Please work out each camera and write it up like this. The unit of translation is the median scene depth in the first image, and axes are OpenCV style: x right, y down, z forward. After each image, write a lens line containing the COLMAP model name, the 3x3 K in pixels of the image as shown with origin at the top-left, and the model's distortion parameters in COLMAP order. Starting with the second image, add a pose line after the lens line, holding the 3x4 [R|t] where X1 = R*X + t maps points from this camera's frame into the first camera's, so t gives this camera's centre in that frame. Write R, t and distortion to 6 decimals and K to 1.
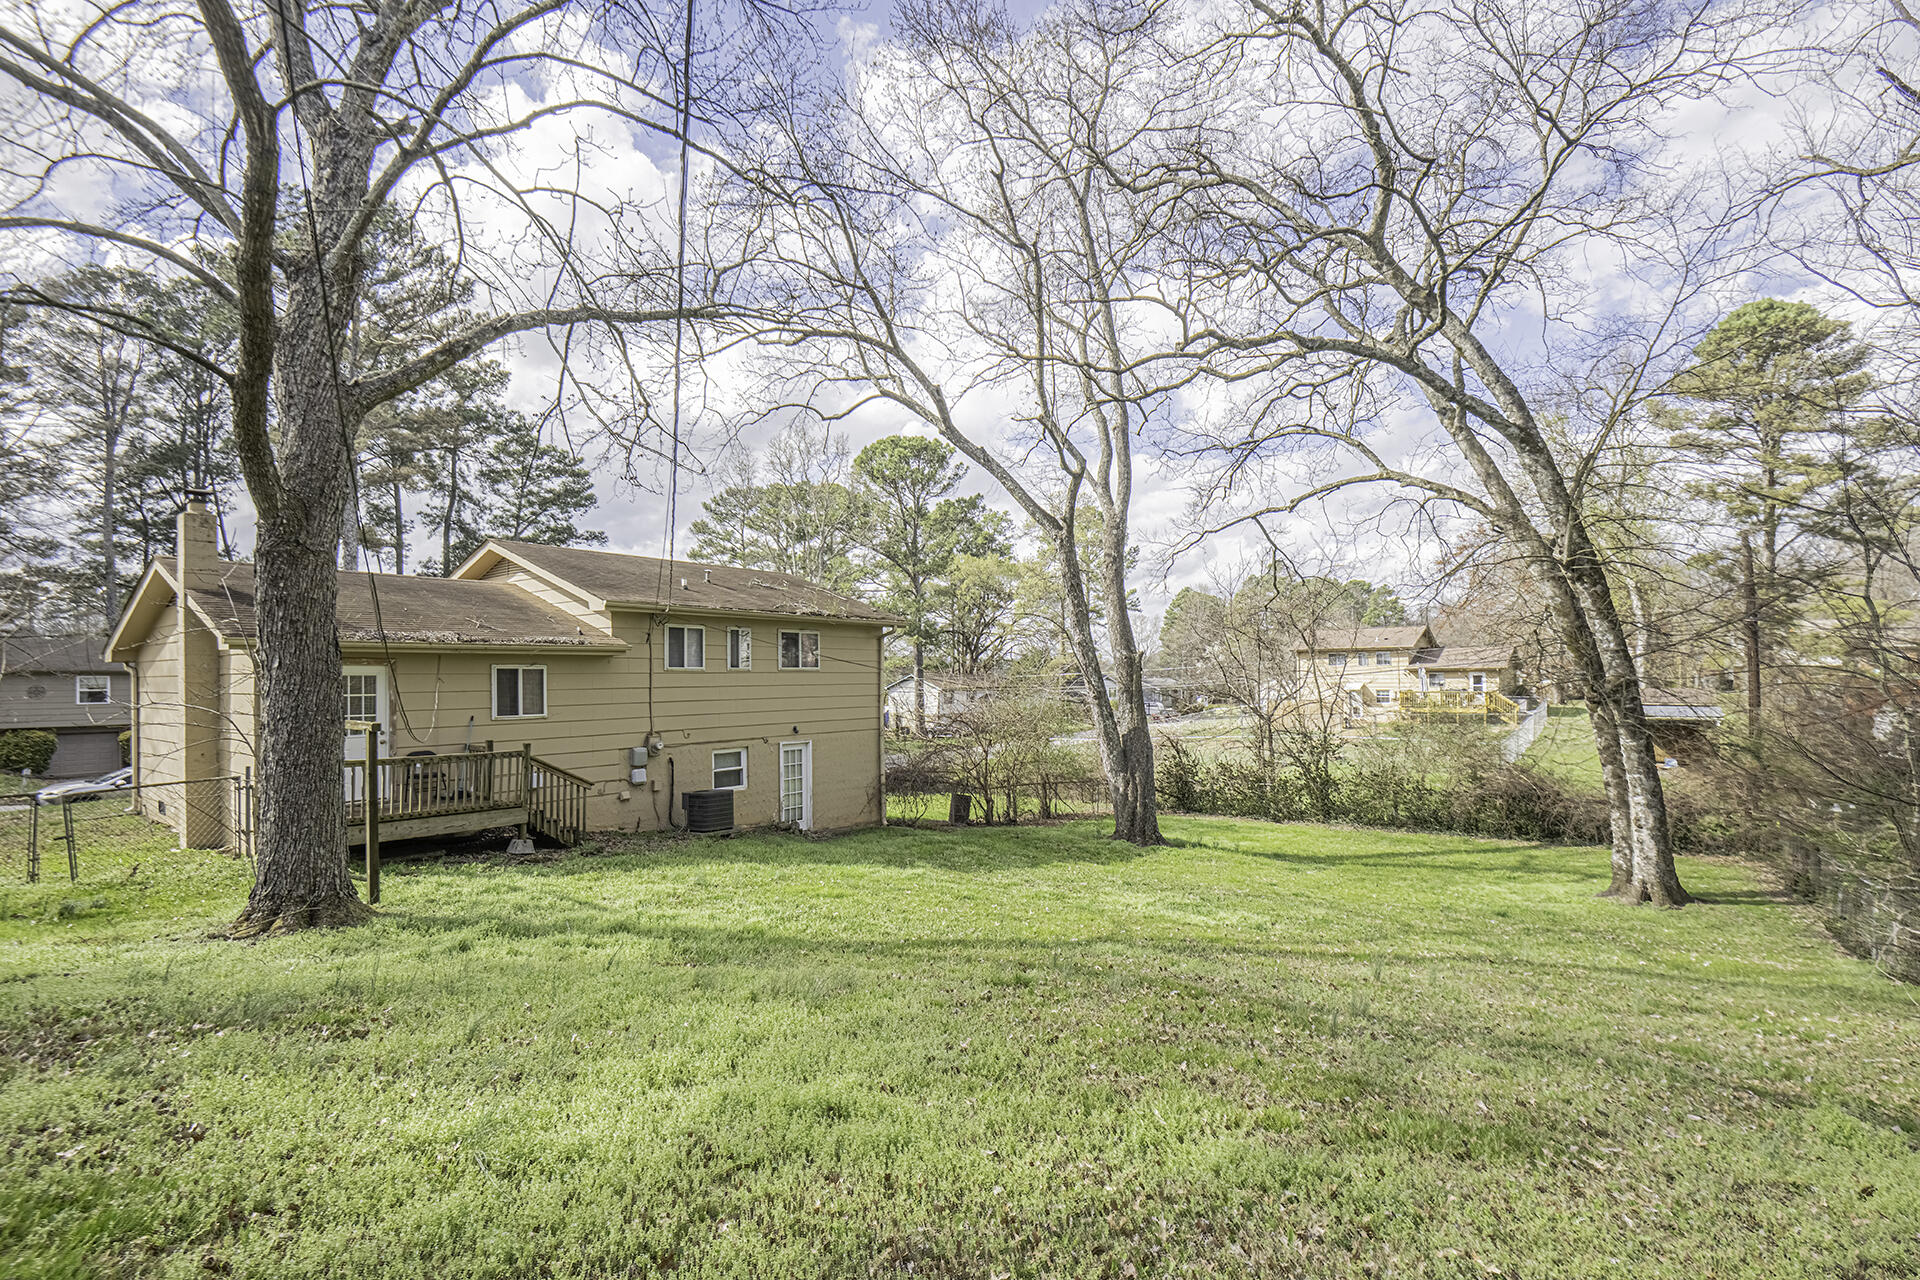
lens RADIAL K [[907.1, 0, 962.4], [0, 907.1, 671.7], [0, 0, 1]] dist [0.032843, -0.000072]
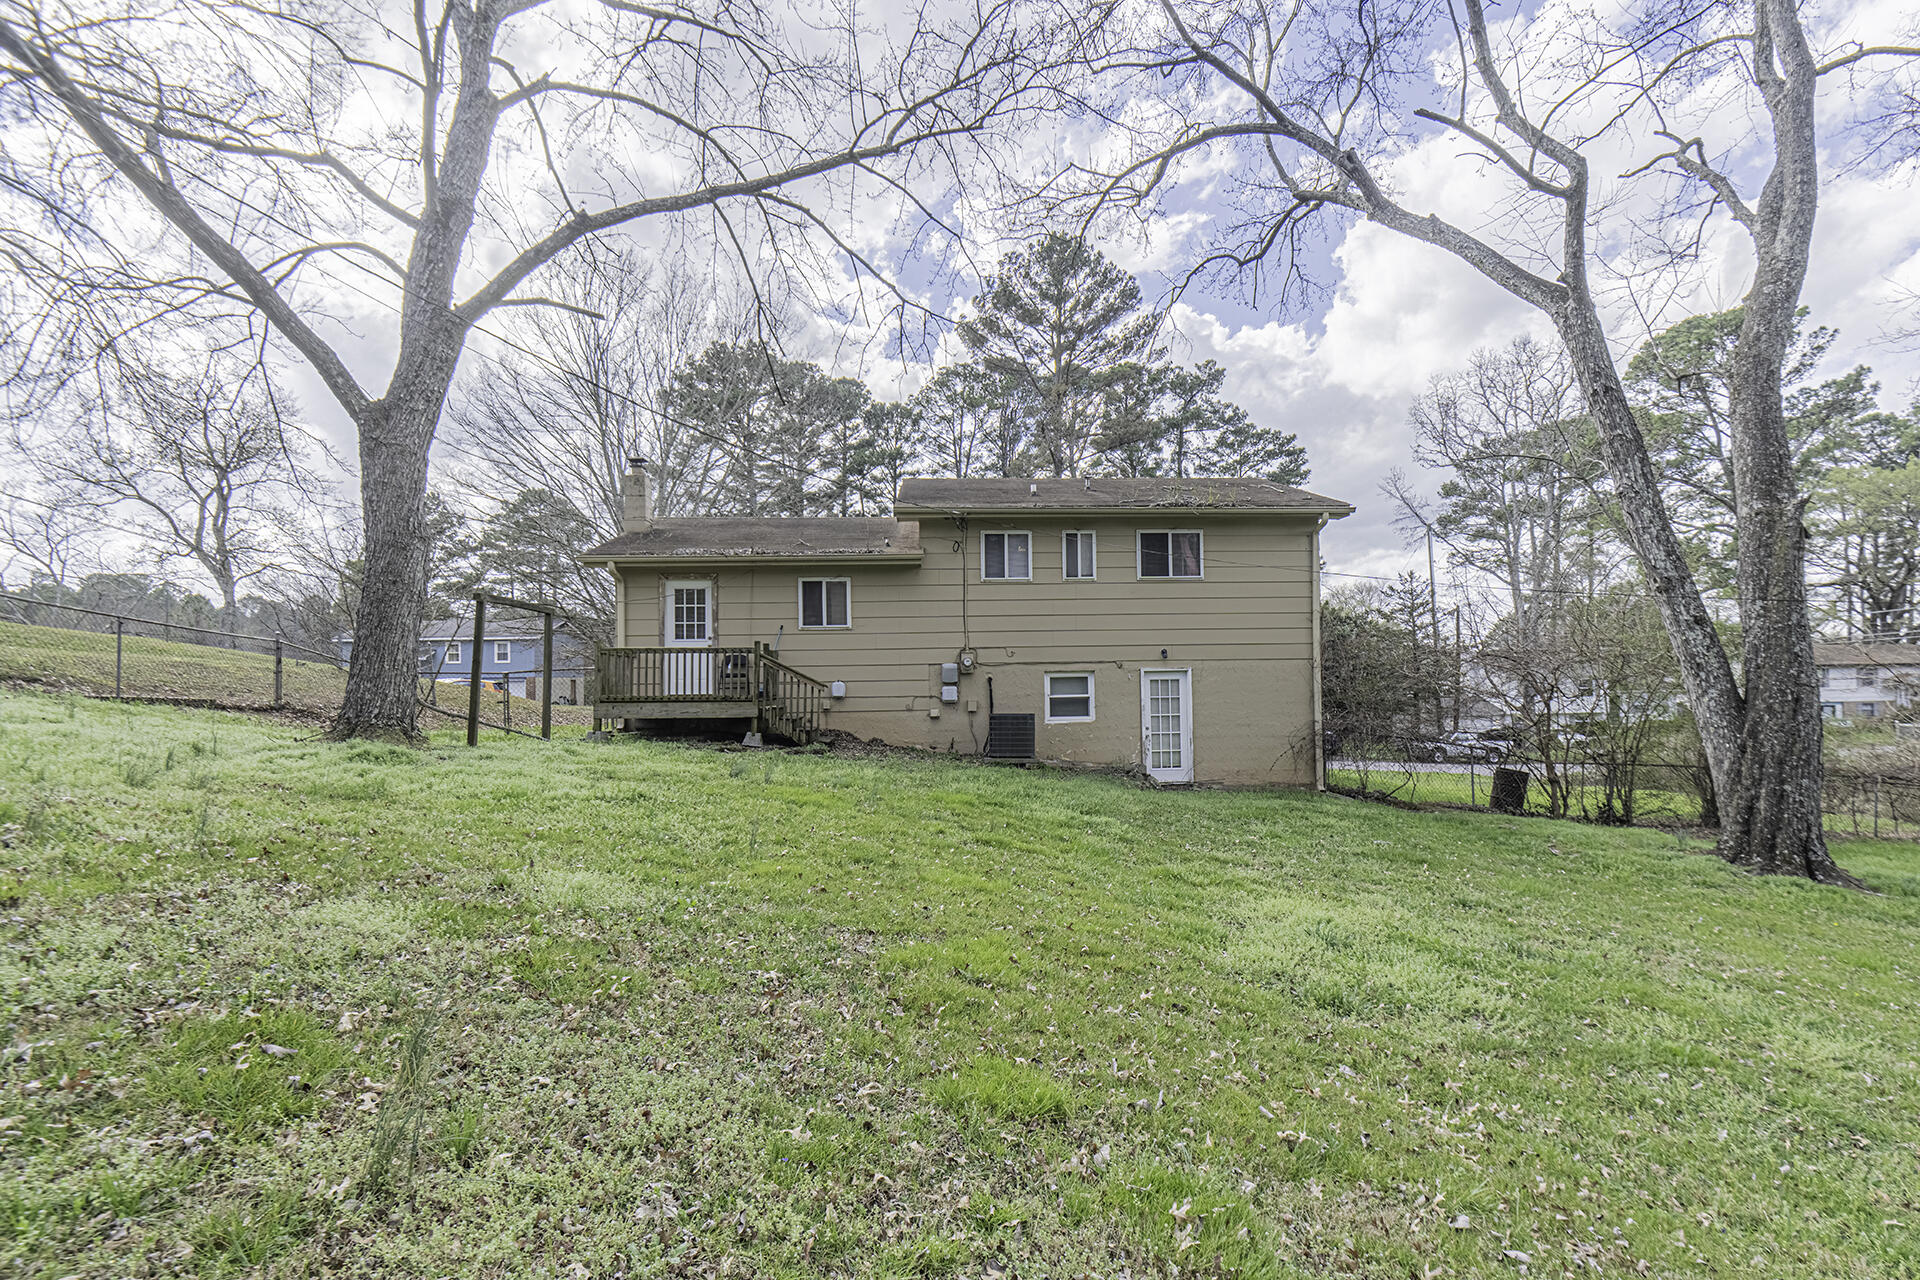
lens RADIAL K [[880.3, 0, 994.0], [0, 880.3, 673.9], [0, 0, 1]] dist [-0.013947, -0.000385]
pose [[0.641357, -0.010643, -0.767169, 0.307405], [0.010626, 0.999931, -0.004989, 0.082517], [0.767169, -0.004952, 0.641426, 0.378194]]
